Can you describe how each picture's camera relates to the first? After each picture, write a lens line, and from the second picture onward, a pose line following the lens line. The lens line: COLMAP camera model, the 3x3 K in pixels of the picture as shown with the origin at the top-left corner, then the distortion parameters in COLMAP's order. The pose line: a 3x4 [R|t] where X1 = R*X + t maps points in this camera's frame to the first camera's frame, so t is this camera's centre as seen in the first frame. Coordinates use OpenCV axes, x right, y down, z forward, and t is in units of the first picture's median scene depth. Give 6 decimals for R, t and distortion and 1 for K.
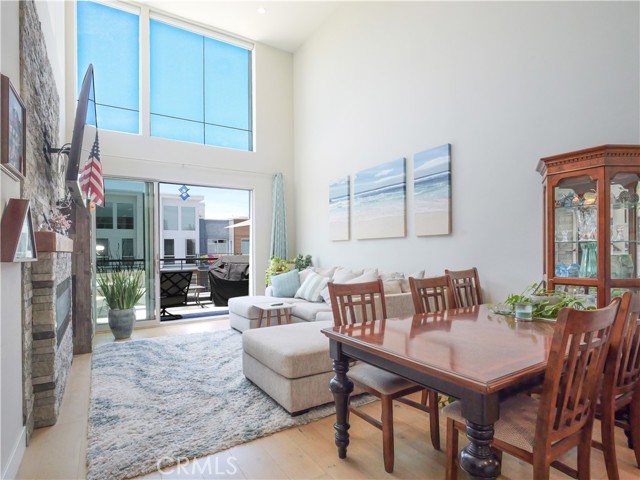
lens RADIAL K [[345.9, 0, 321.2], [0, 345.9, 253.9], [0, 0, 1]] dist [0.000213, -0.000108]
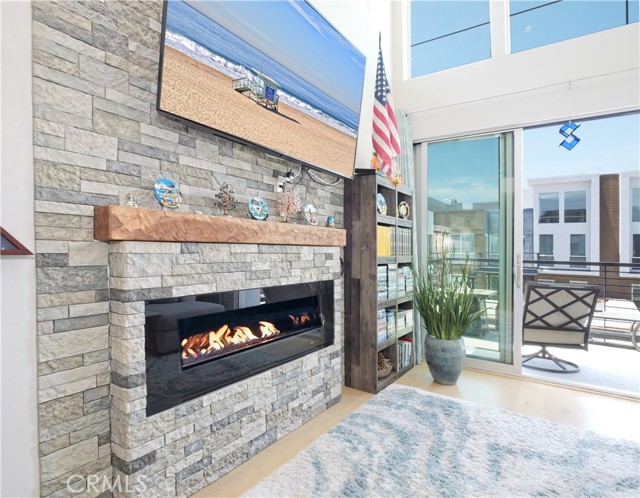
lens RADIAL K [[360.7, 0, 295.4], [0, 360.7, 243.3], [0, 0, 1]] dist [-0.006951, -0.000457]
pose [[0.355385, -0.005408, -0.934704, -0.051365], [-0.017526, 0.999769, -0.012448, -0.001580], [0.934556, 0.020805, 0.355208, 0.553285]]
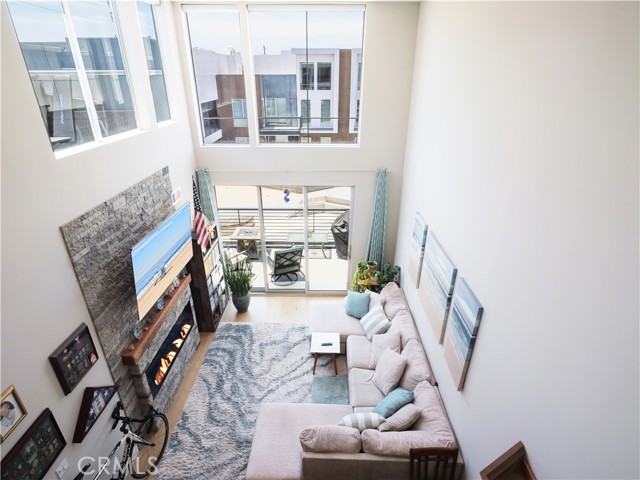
lens RADIAL K [[347.4, 0, 320.0], [0, 347.4, 240.0], [0, 0, 1]] dist [-0.001942, -0.000177]
pose [[0.837534, 0.232957, -0.494235, 0.356204], [-0.007517, 0.909381, 0.415897, -0.672374], [0.546333, -0.344613, 0.763389, 0.212451]]
